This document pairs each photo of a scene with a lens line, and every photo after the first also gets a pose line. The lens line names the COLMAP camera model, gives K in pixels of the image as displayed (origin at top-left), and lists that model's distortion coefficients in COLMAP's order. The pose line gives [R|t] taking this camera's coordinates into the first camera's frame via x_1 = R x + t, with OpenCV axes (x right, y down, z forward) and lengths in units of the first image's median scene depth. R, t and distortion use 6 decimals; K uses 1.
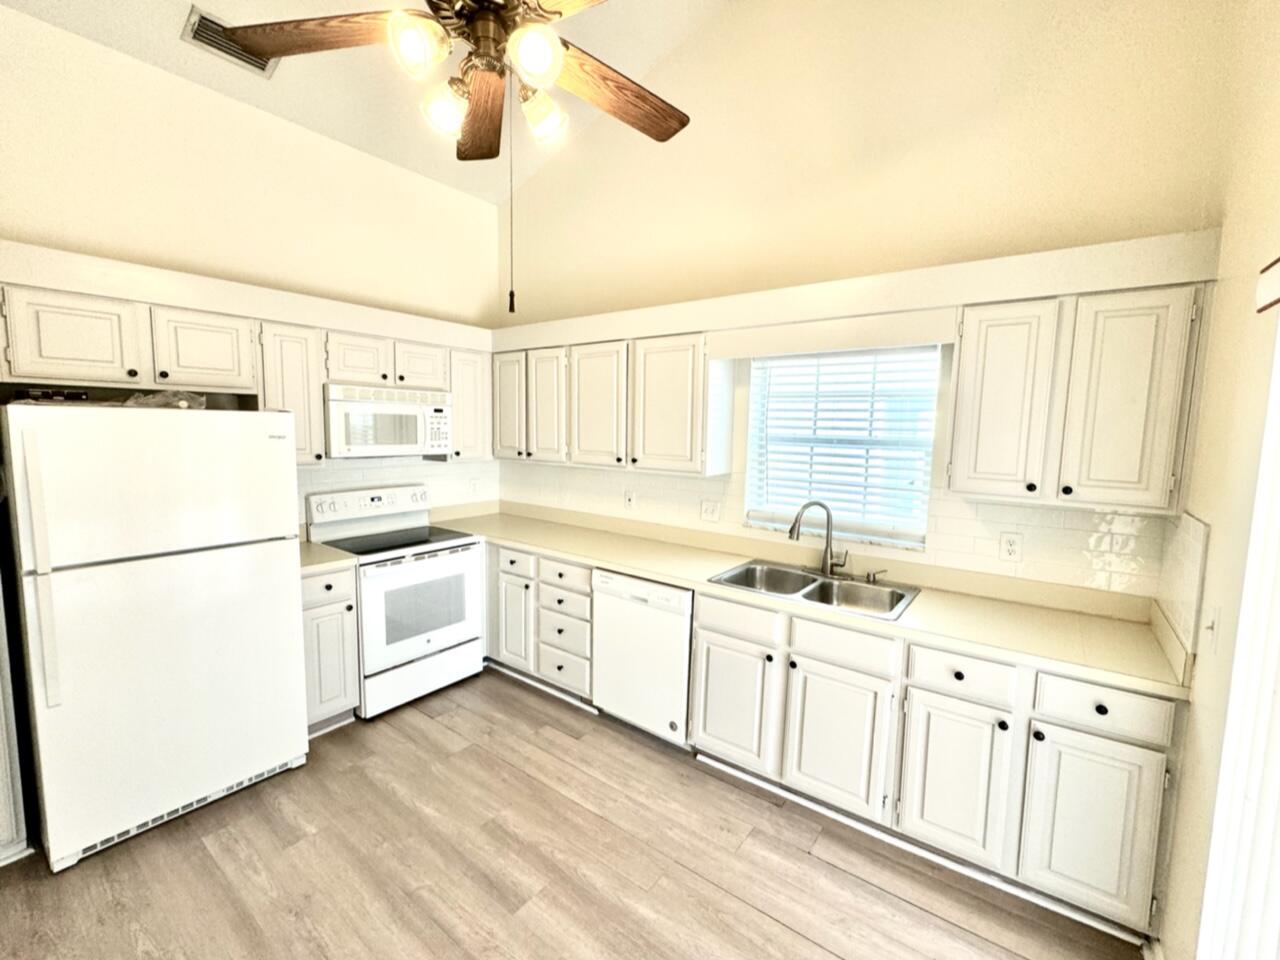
lens RADIAL K [[553.8, 0, 640.5], [0, 553.8, 480.7], [0, 0, 1]] dist [-0.003956, 0.000854]
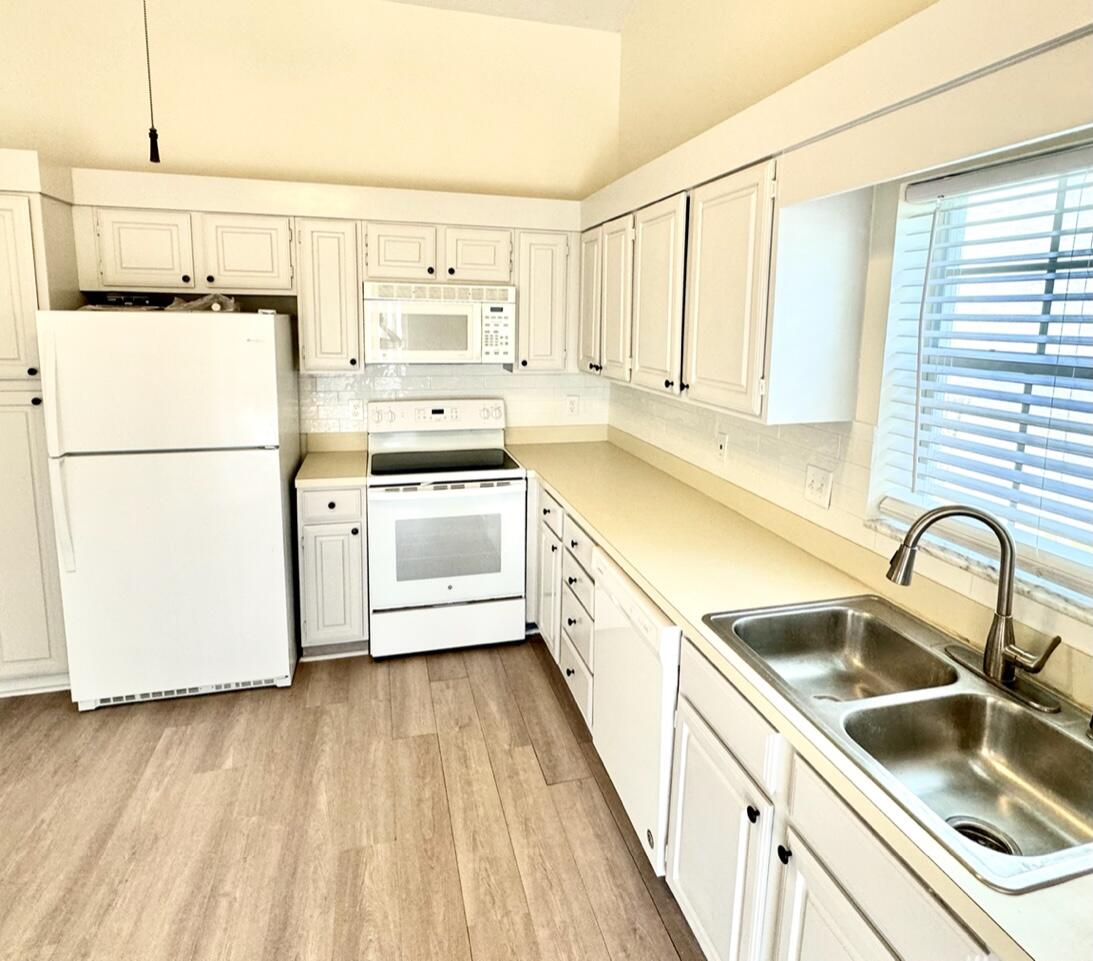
lens RADIAL K [[641.8, 0, 543.4], [0, 641.8, 409.0], [0, 0, 1]] dist [-0.001668, 0.001690]
pose [[0.782500, 0.083287, -0.617055, 0.344878], [-0.063439, 0.996521, 0.054057, -0.044771], [0.619411, -0.003154, 0.785061, 0.377206]]
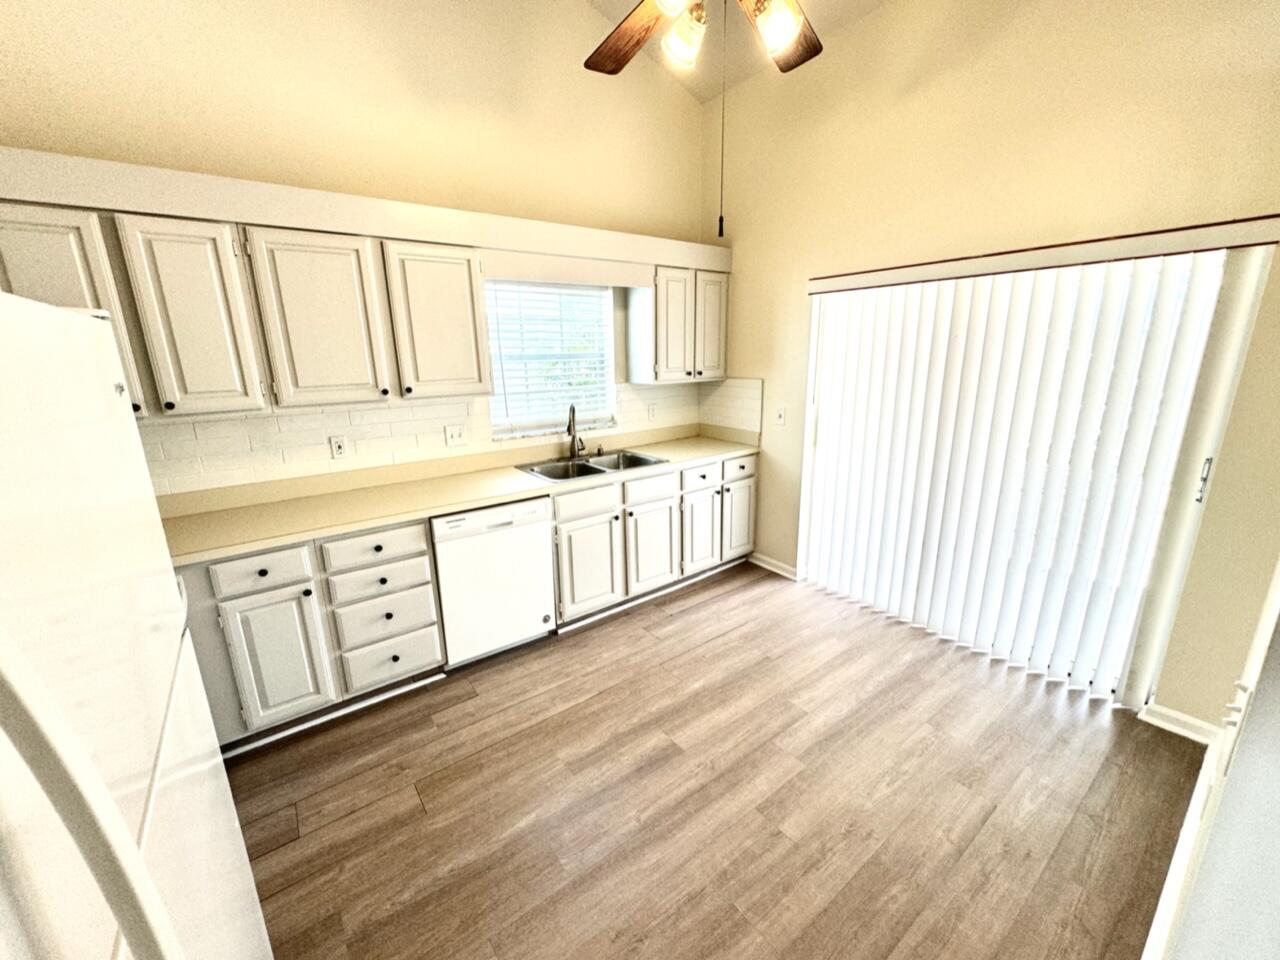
lens RADIAL K [[512.2, 0, 646.2], [0, 512.2, 479.4], [0, 0, 1]] dist [0.001603, 0.000816]
pose [[0.264815, -0.260358, 0.928486, -0.758720], [0.122276, 0.964155, 0.235486, -0.050390], [-0.956515, 0.051171, 0.287158, 0.476165]]
